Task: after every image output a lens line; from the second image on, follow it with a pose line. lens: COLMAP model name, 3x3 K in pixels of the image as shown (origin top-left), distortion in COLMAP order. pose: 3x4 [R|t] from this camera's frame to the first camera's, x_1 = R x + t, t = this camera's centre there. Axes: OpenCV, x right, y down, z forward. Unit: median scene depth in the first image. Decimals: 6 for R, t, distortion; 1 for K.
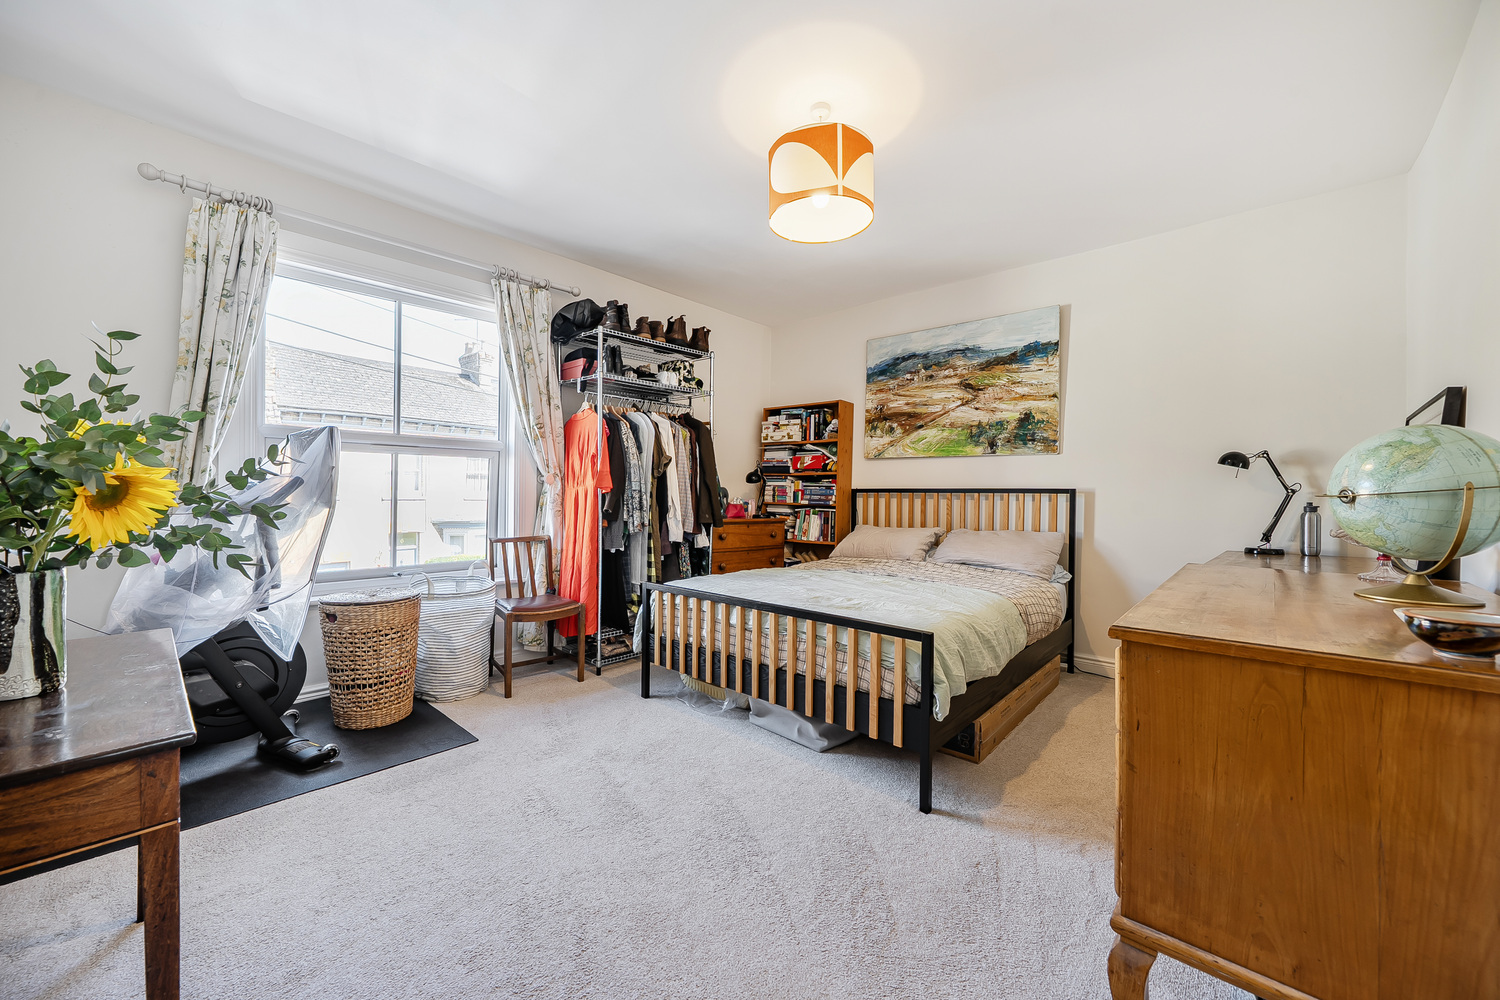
lens RADIAL K [[571.6, 0, 744.6], [0, 571.6, 497.2], [0, 0, 1]] dist [-0.005276, 0.000322]
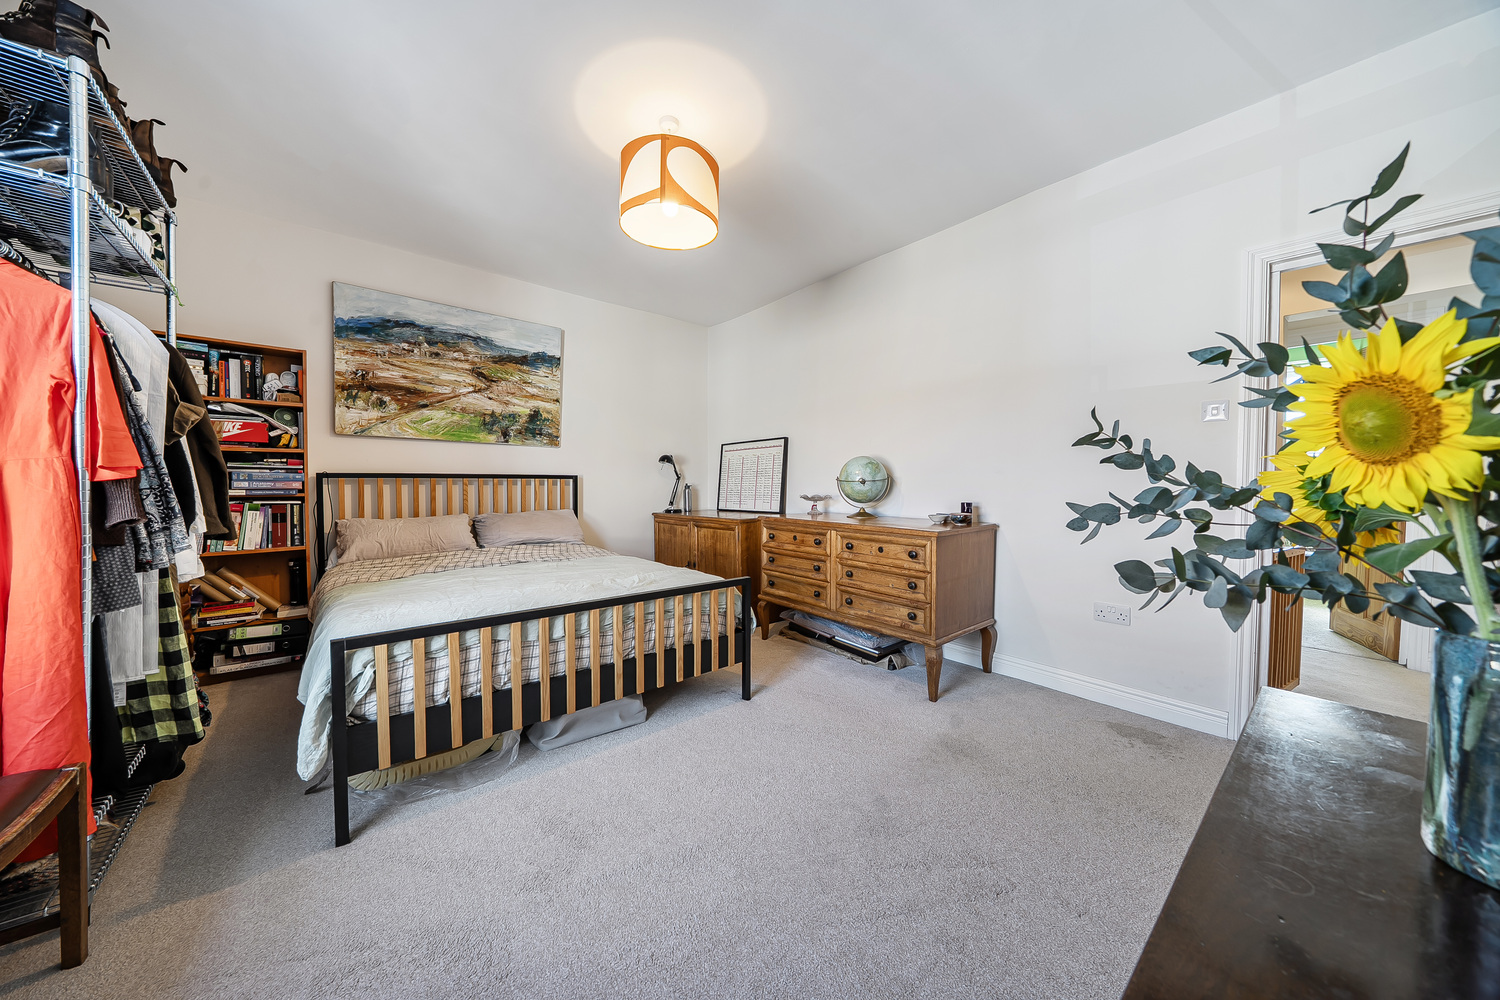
lens RADIAL K [[515.0, 0, 742.2], [0, 515.0, 491.8], [0, 0, 1]] dist [-0.004463, -0.000322]
pose [[0.116517, -0.028243, 0.992787, -0.470573], [0.003695, 0.999601, 0.028003, -0.007505], [-0.993182, 0.000406, 0.116575, 0.414793]]
